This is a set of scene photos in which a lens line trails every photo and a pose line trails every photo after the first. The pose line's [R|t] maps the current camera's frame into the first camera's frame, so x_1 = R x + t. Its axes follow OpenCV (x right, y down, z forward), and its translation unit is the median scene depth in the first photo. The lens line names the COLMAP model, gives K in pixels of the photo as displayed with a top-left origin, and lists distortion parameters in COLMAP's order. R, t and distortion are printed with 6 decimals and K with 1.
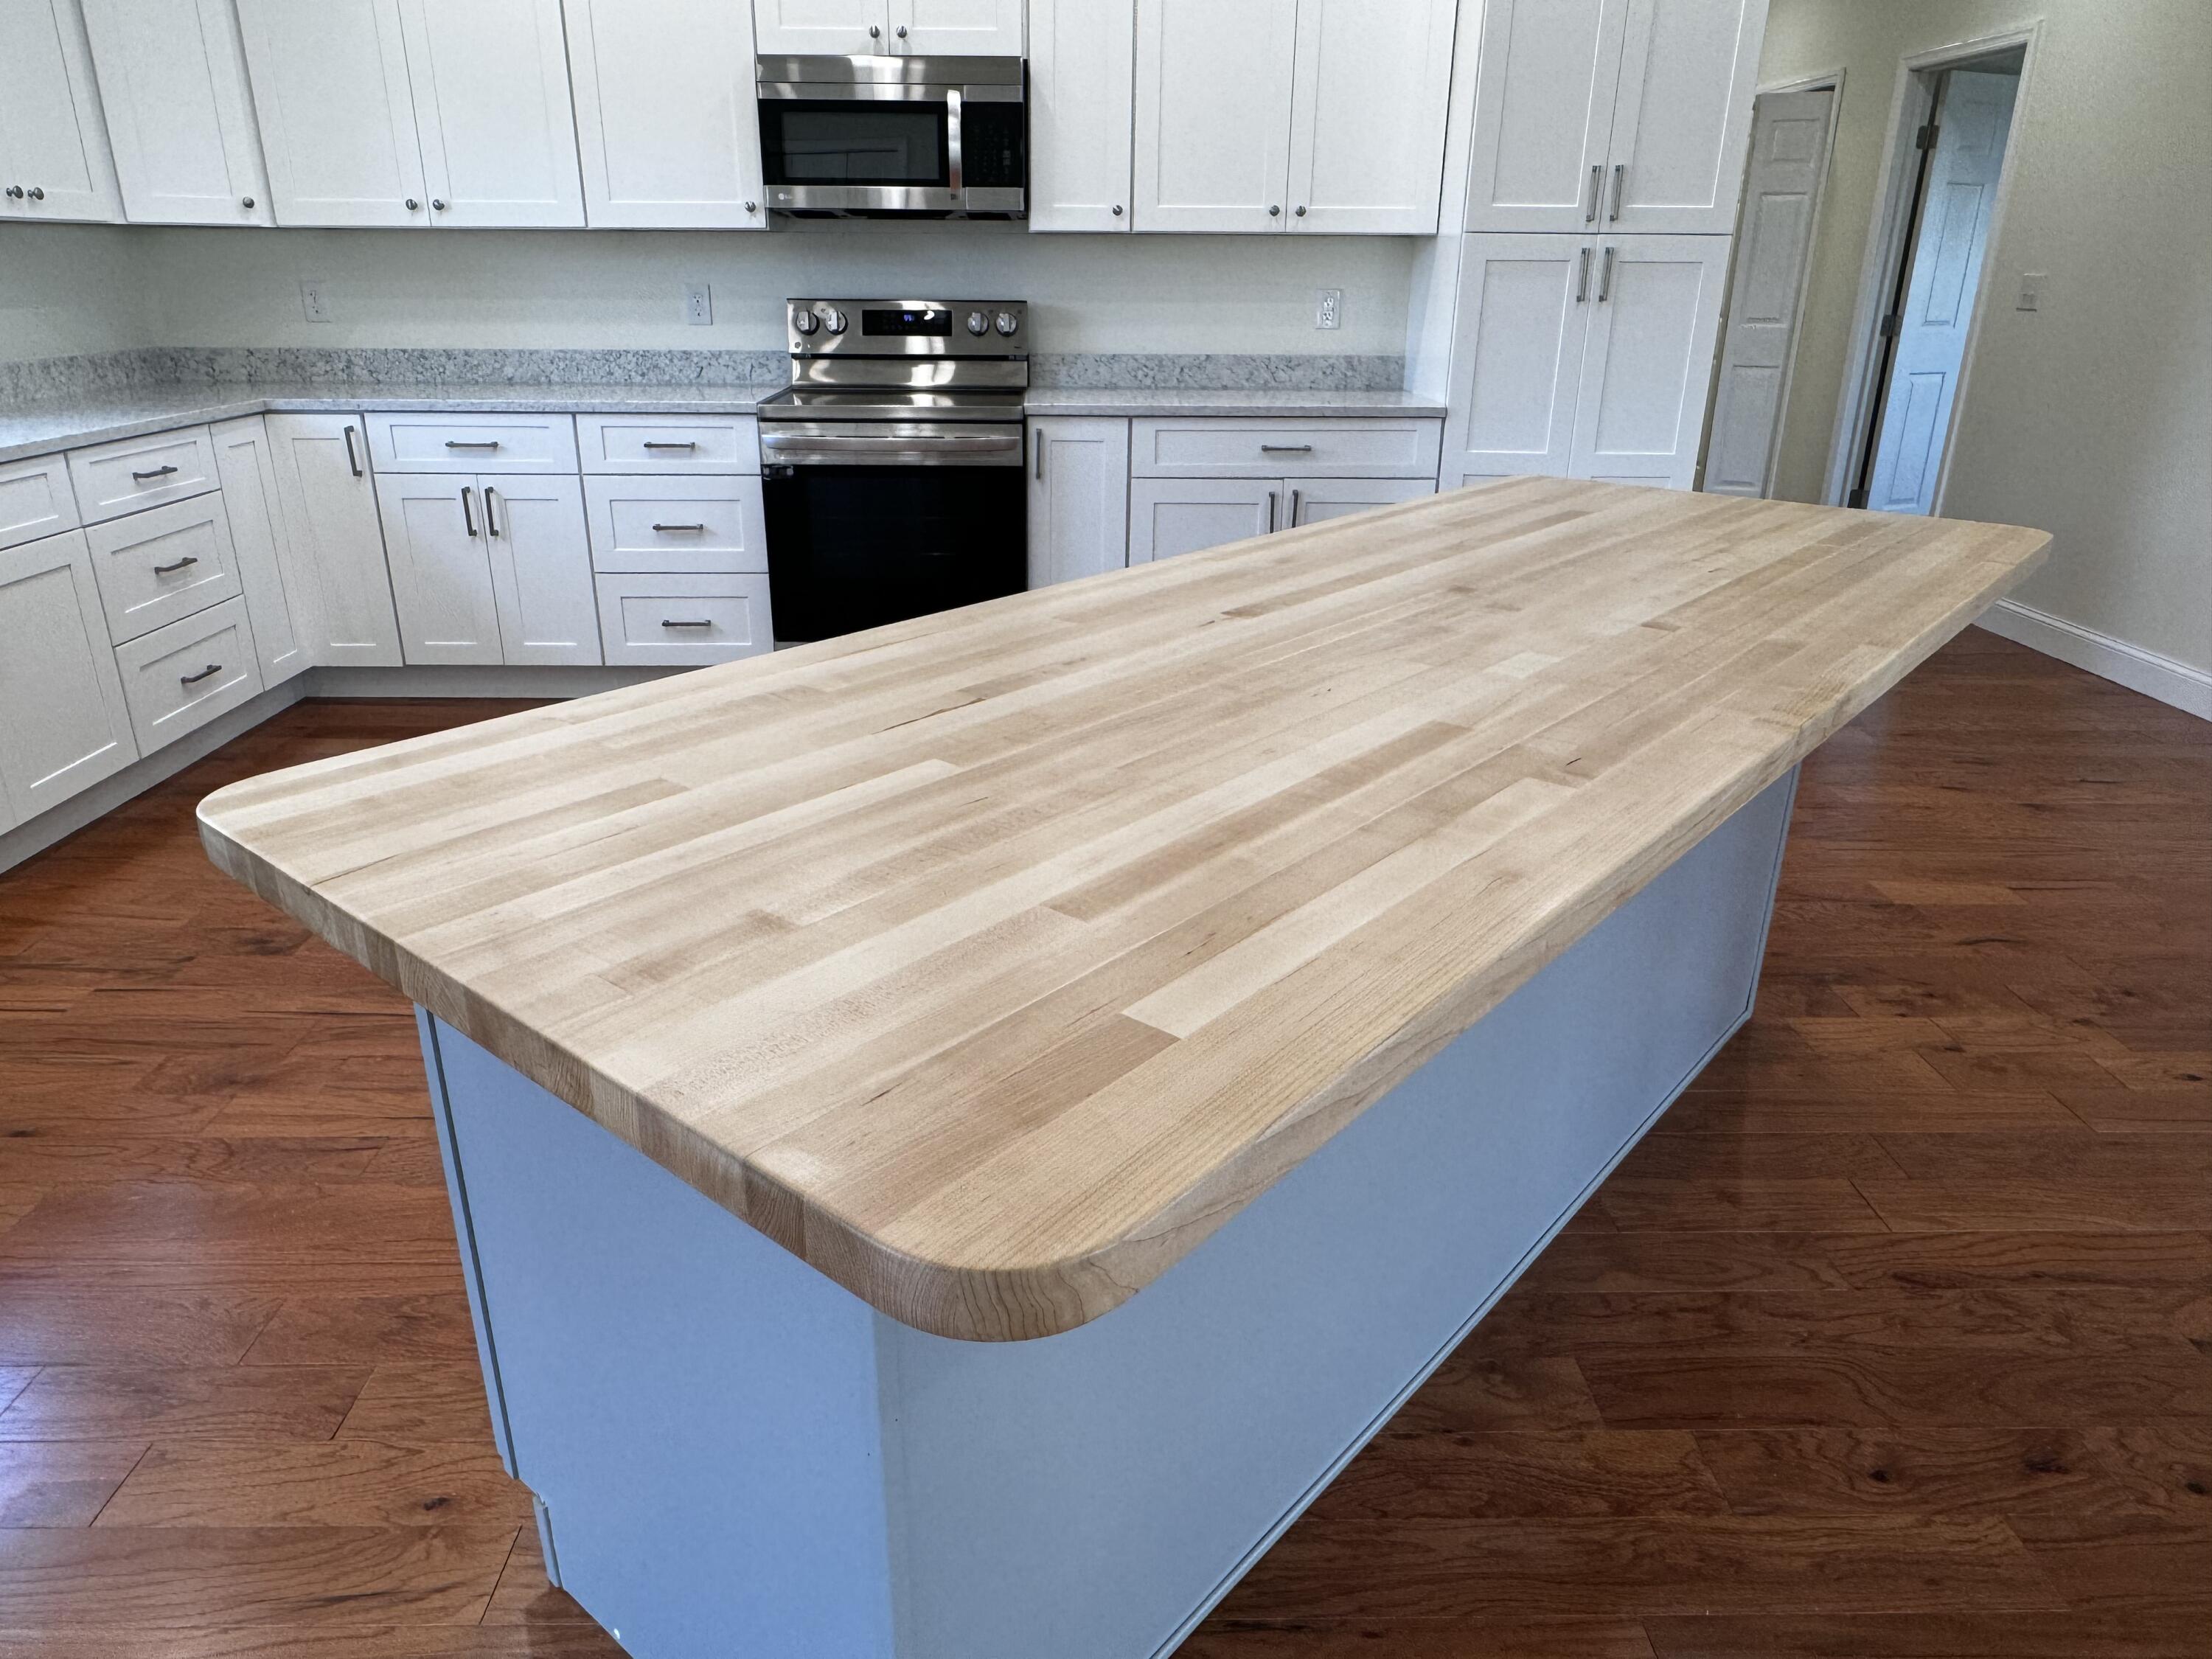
lens RADIAL K [[1459.5, 0, 1100.8], [0, 1459.5, 834.3], [0, 0, 1]] dist [-0.001125, 0.002542]
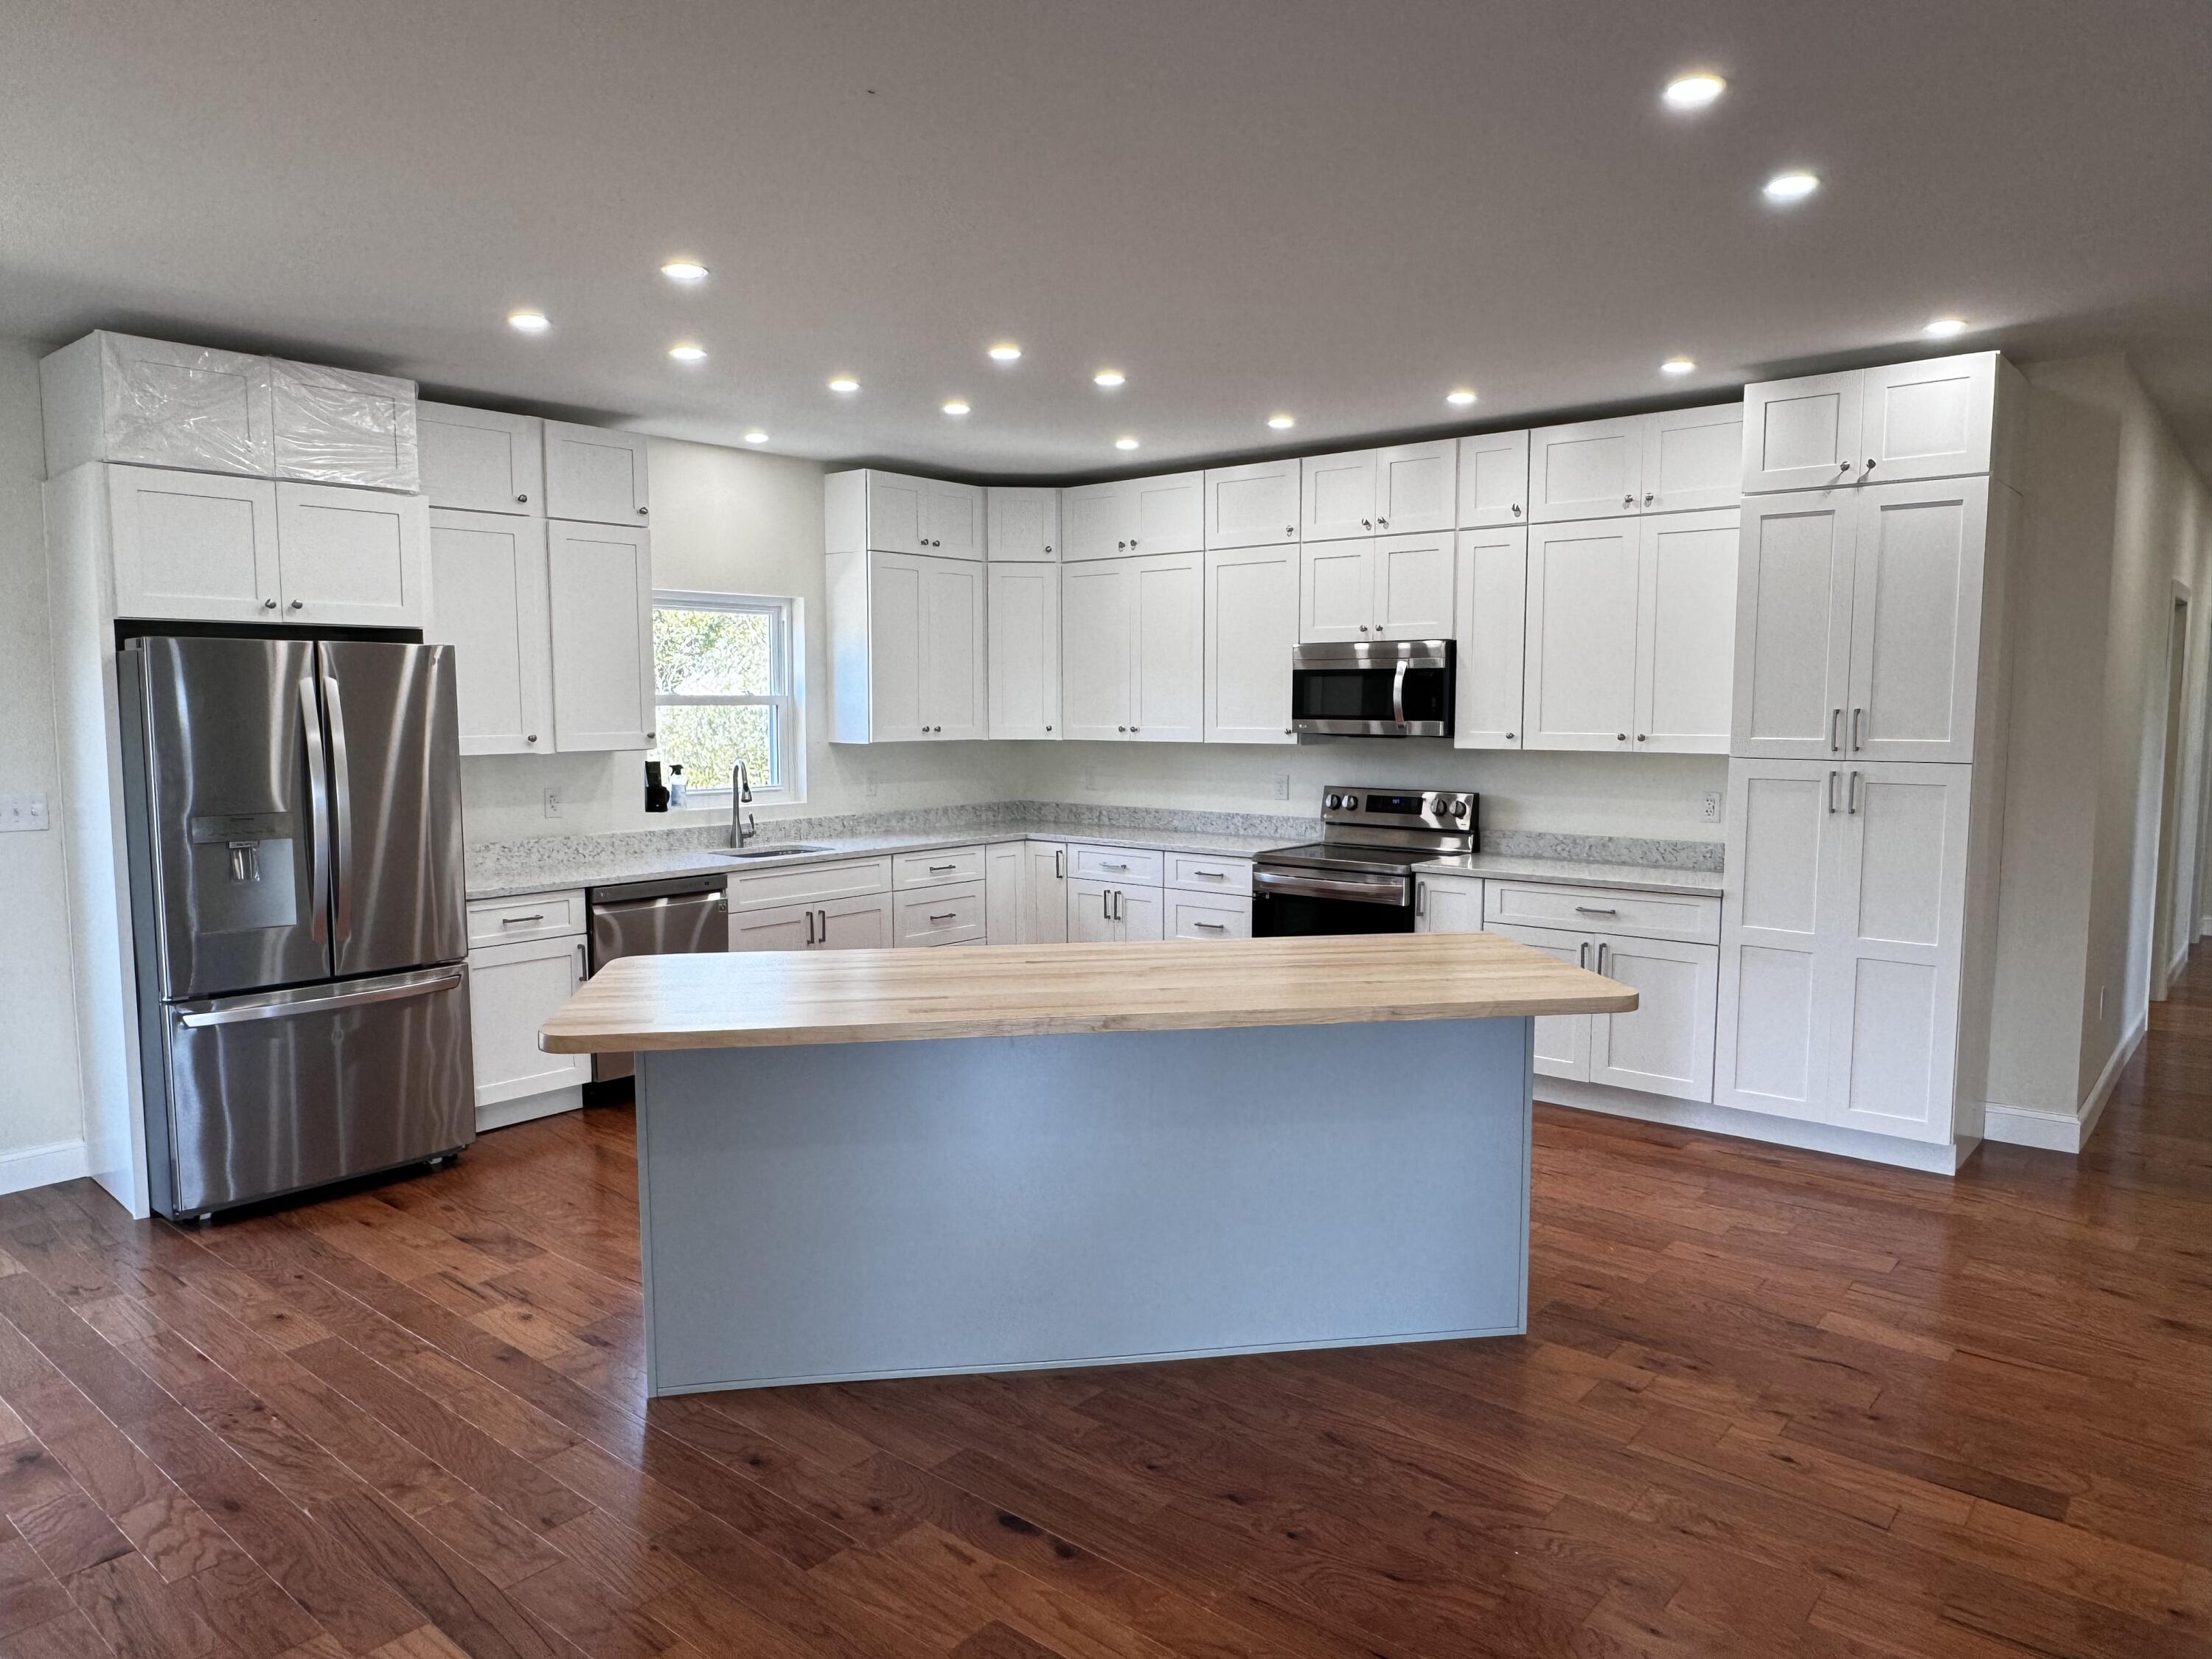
lens RADIAL K [[1459.5, 0, 1110.7], [0, 1459.5, 833.1], [0, 0, 1]] dist [-0.001125, 0.002542]
pose [[0.756098, 0.052866, -0.652320, 0.645320], [-0.237620, 0.950889, -0.198359, 0.027921], [0.609798, 0.304983, 0.731527, -0.225834]]
